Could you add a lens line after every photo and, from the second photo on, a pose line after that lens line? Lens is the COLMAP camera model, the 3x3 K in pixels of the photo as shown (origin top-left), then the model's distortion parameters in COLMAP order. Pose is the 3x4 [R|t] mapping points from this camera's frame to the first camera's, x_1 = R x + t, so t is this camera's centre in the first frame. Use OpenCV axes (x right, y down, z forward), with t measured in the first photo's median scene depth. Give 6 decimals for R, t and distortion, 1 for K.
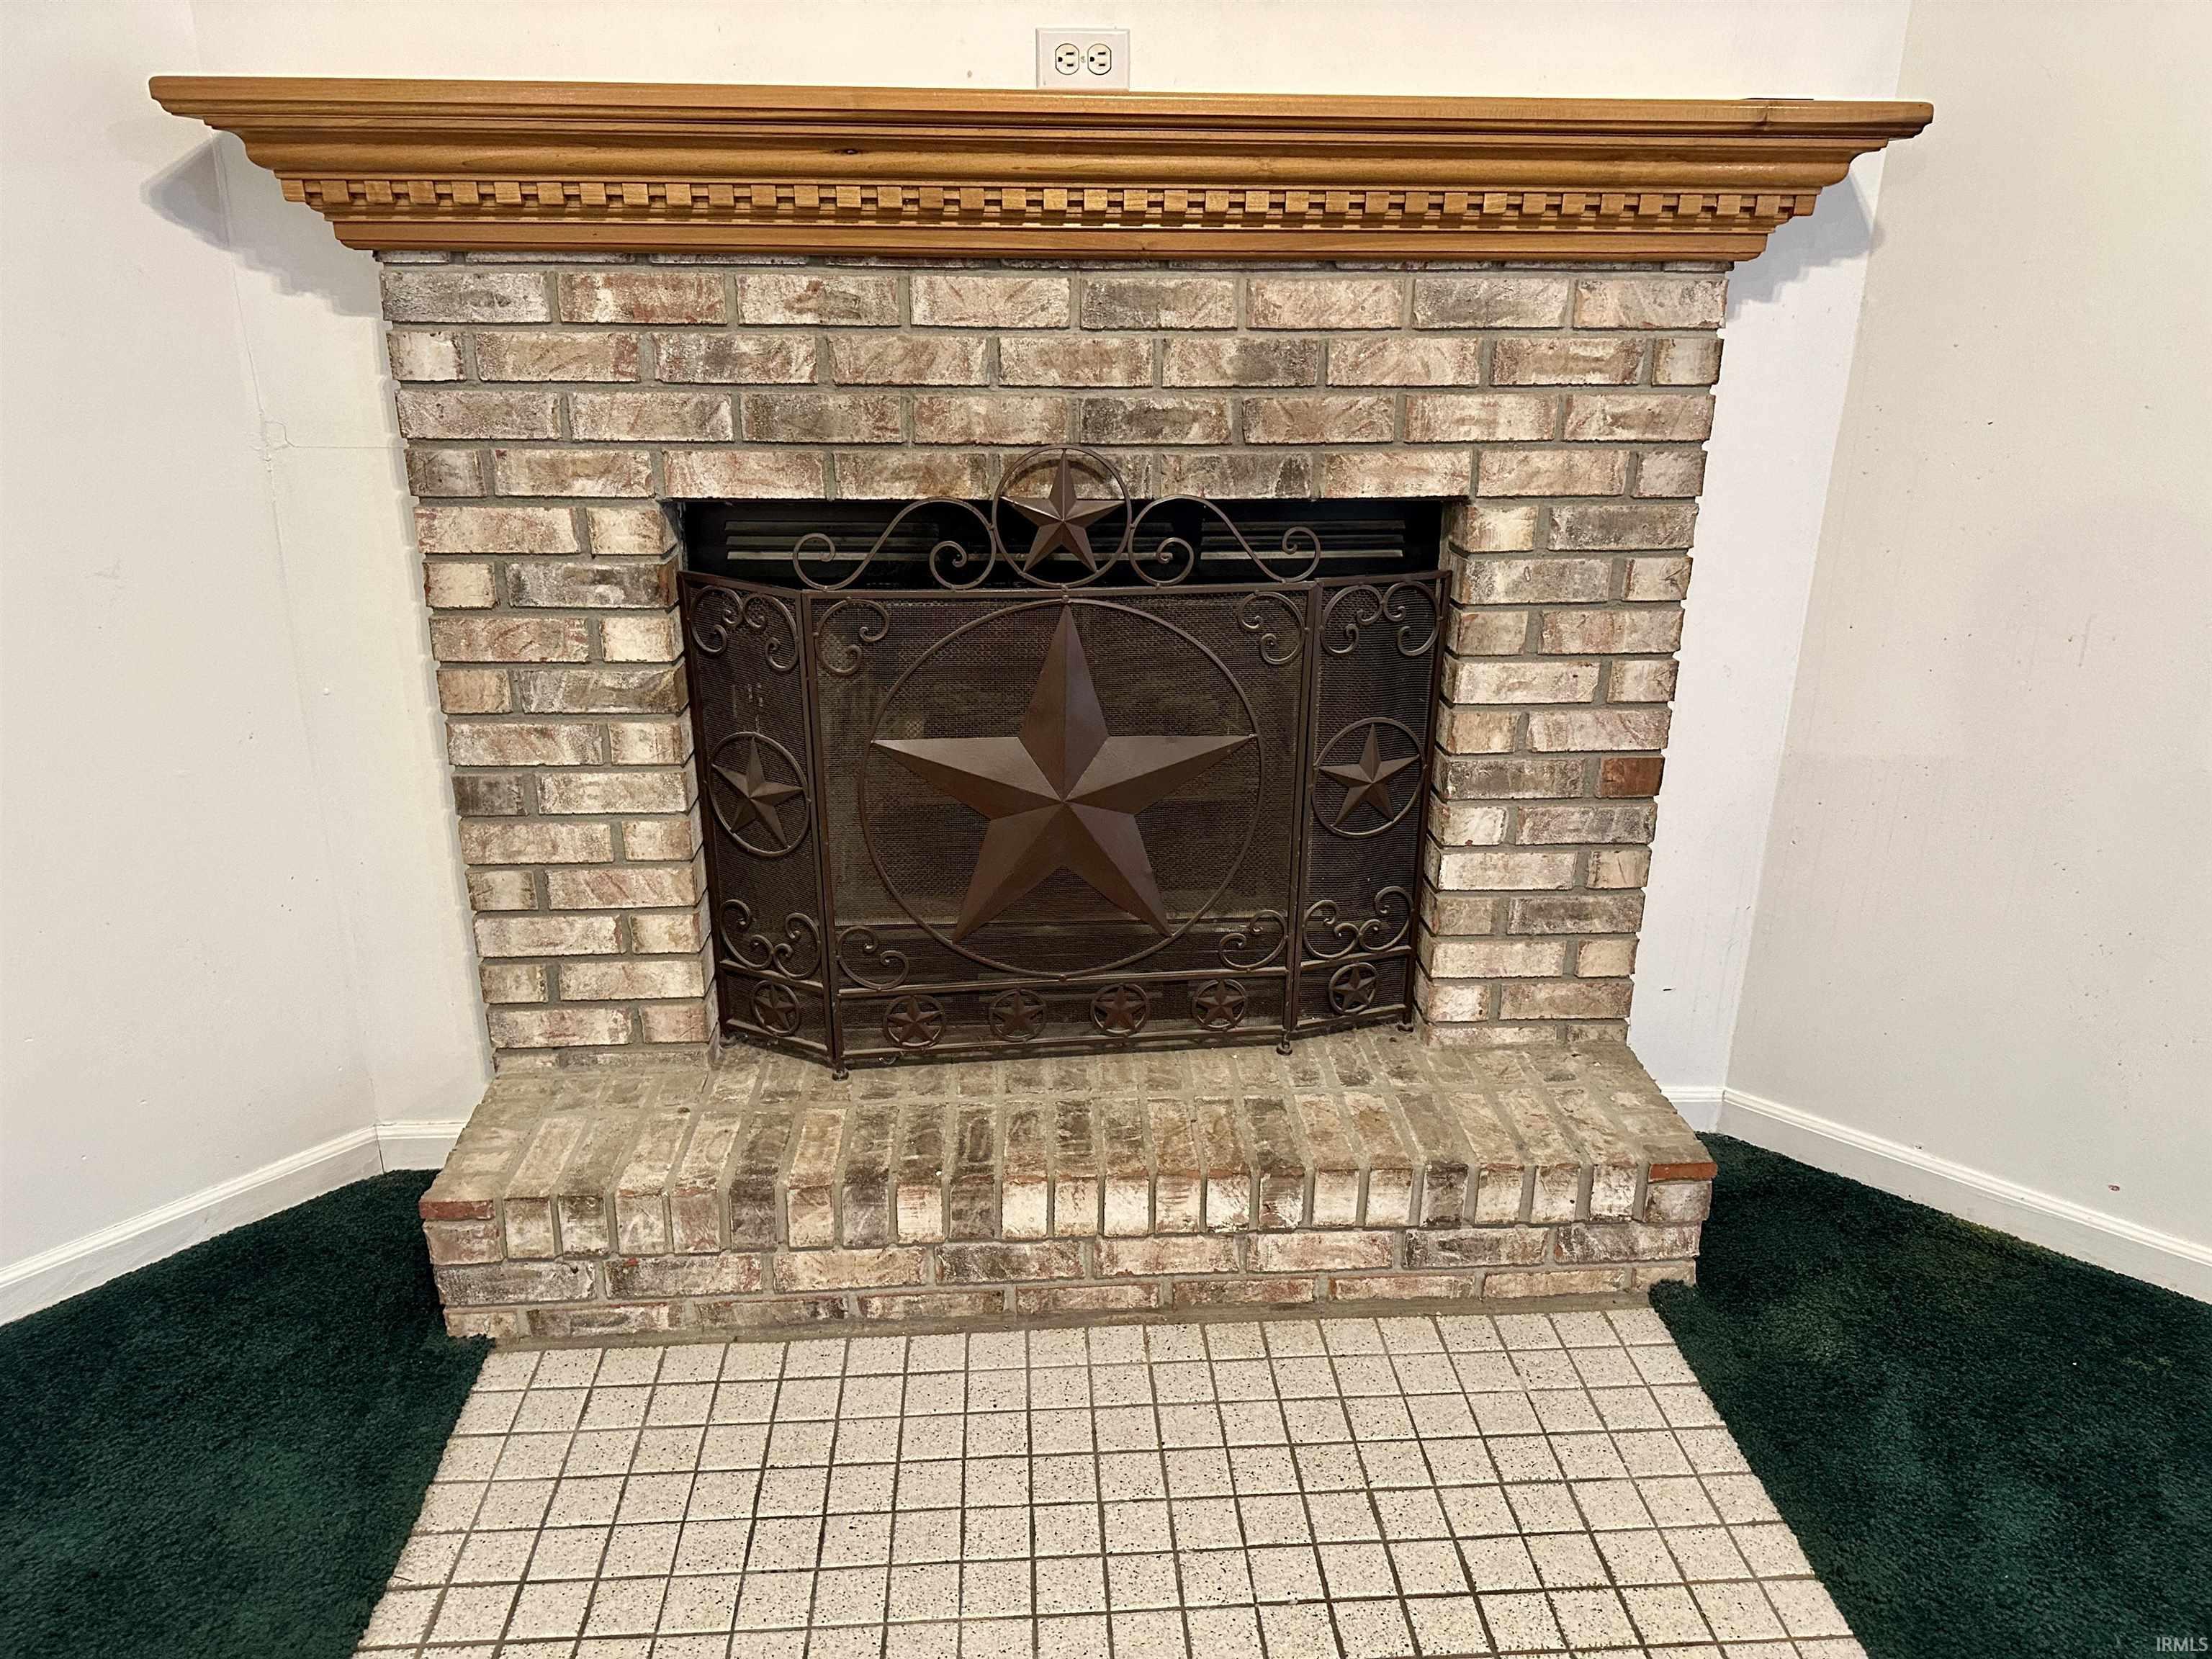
lens RADIAL K [[1525.6, 0, 1109.4], [0, 1525.6, 835.8], [0, 0, 1]] dist [0.117274, -0.176948]
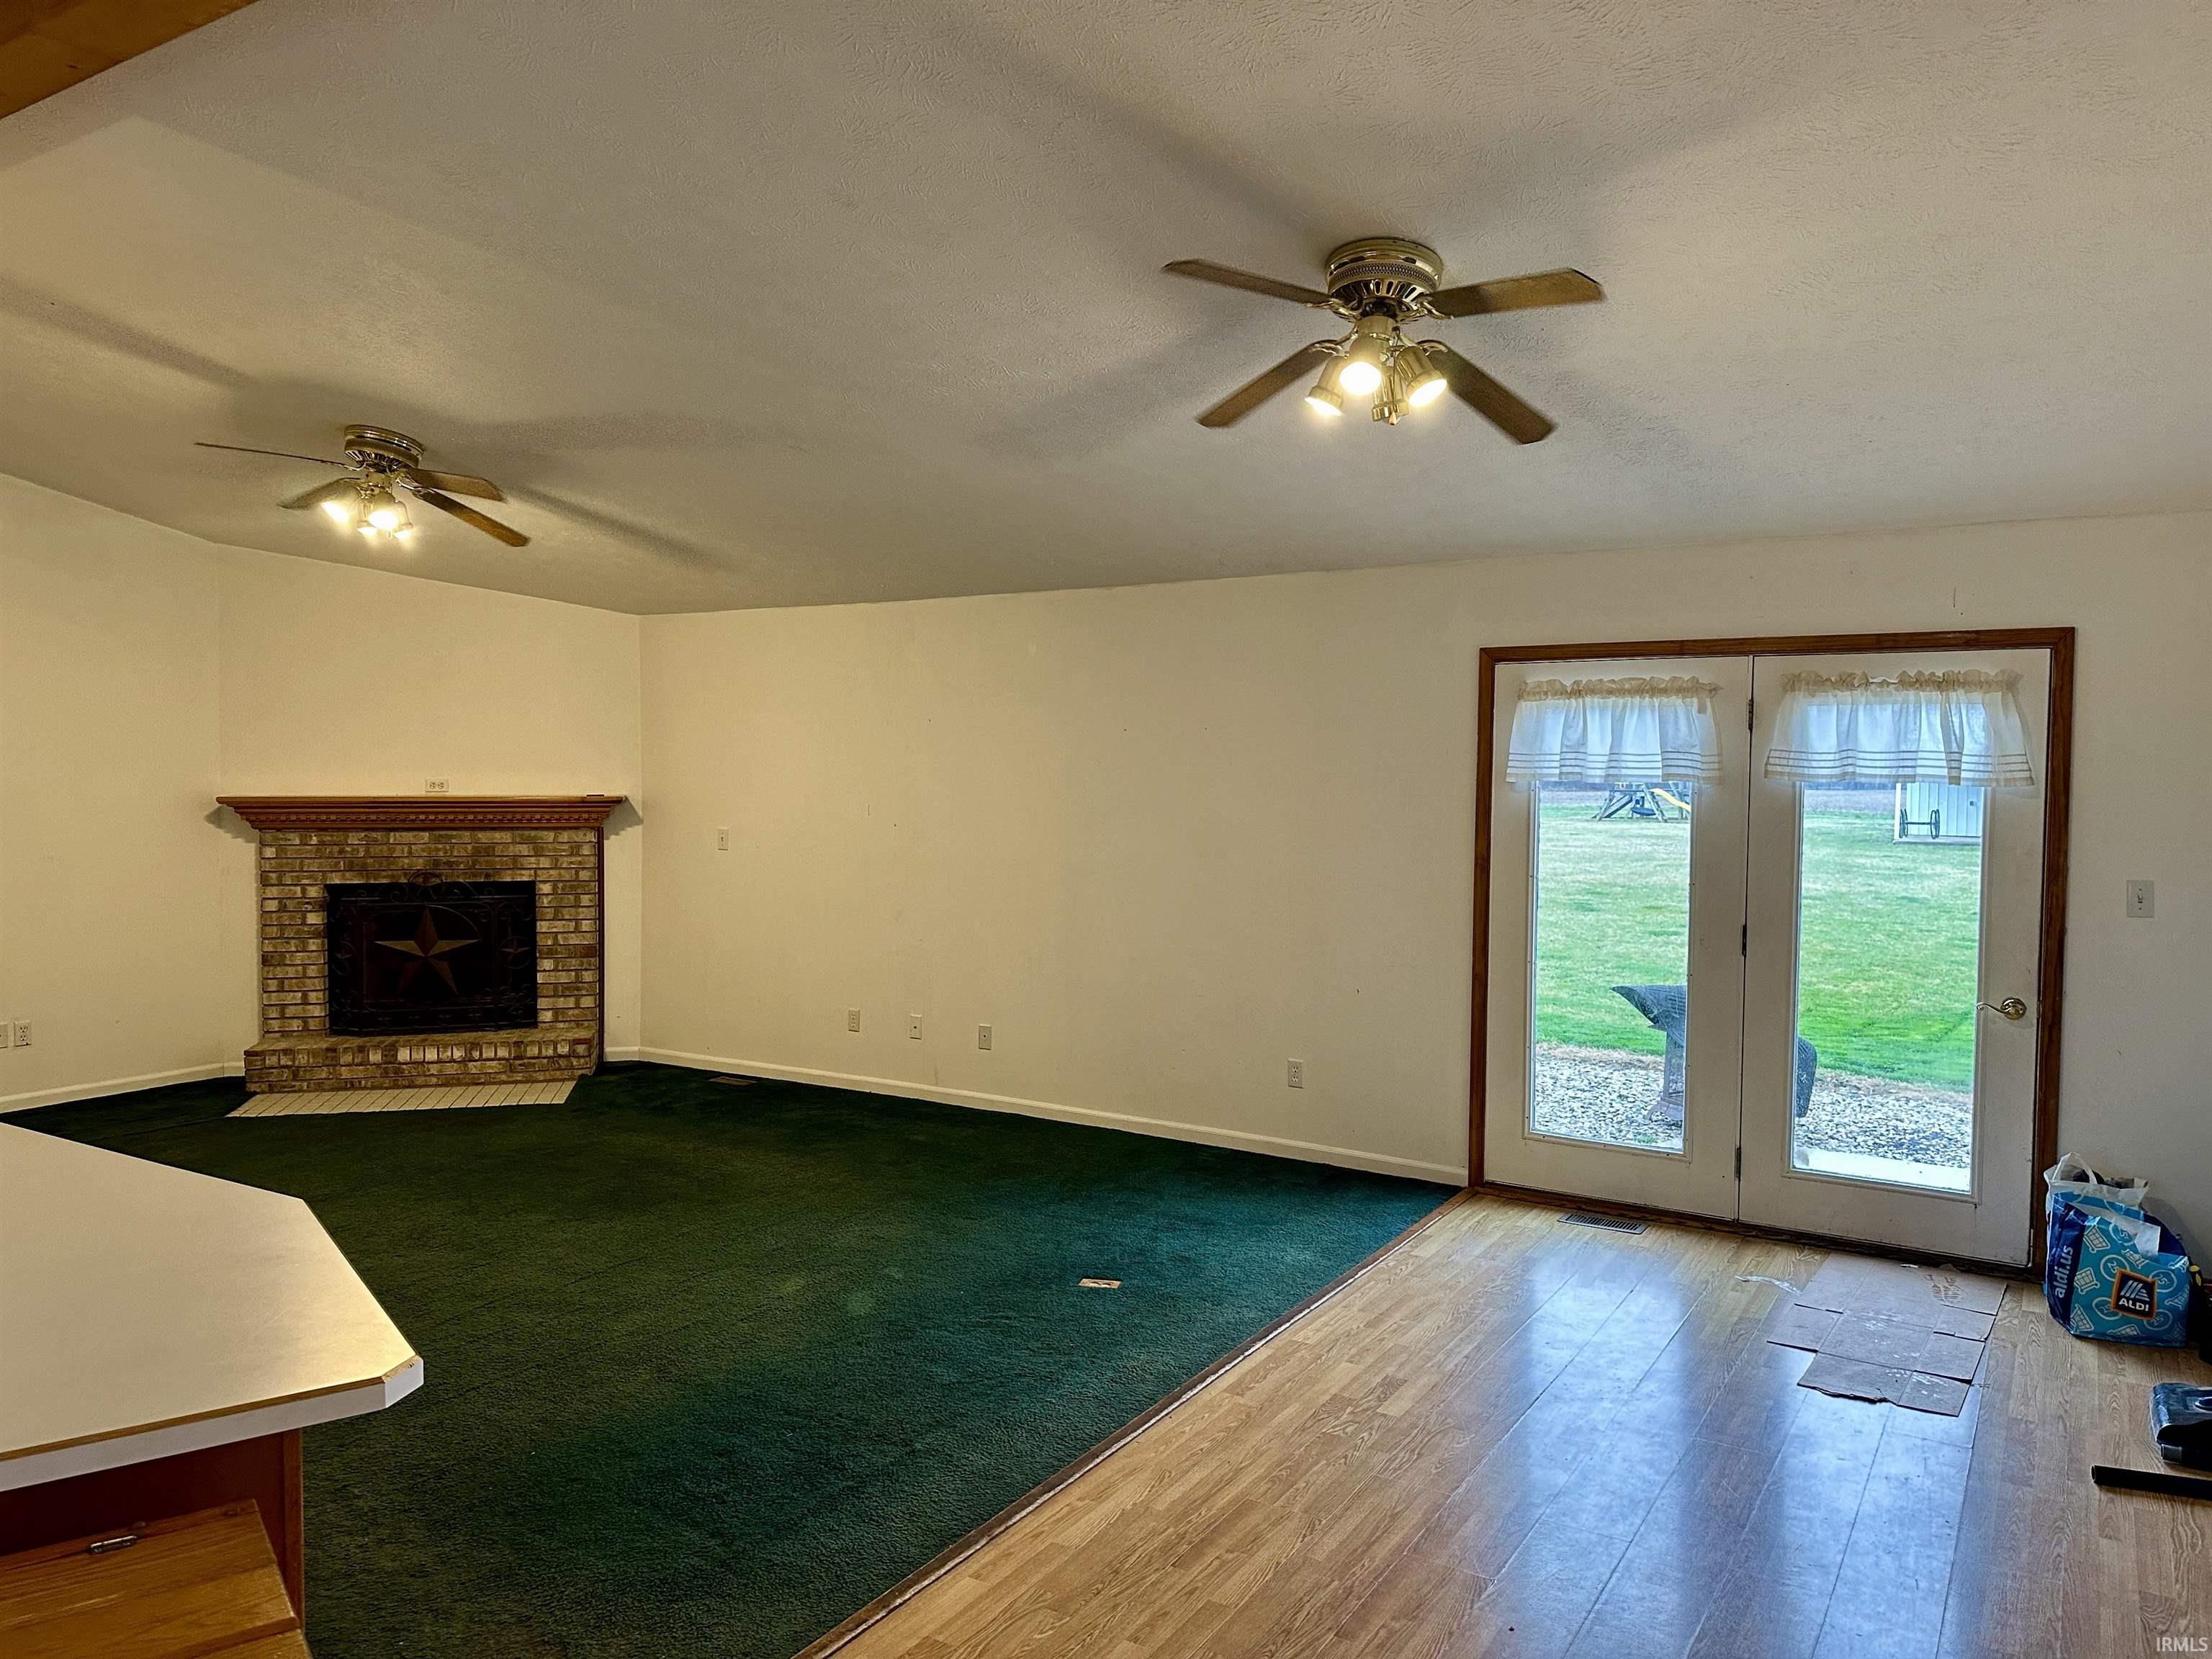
lens RADIAL K [[1524.9, 0, 1106.0], [0, 1524.9, 829.5], [0, 0, 1]] dist [0.094087, -0.170810]
pose [[0.988806, -0.010279, 0.148851, 1.139413], [0.054720, 0.953094, -0.297687, 0.965406], [-0.138809, 0.302500, 0.942988, -3.159319]]
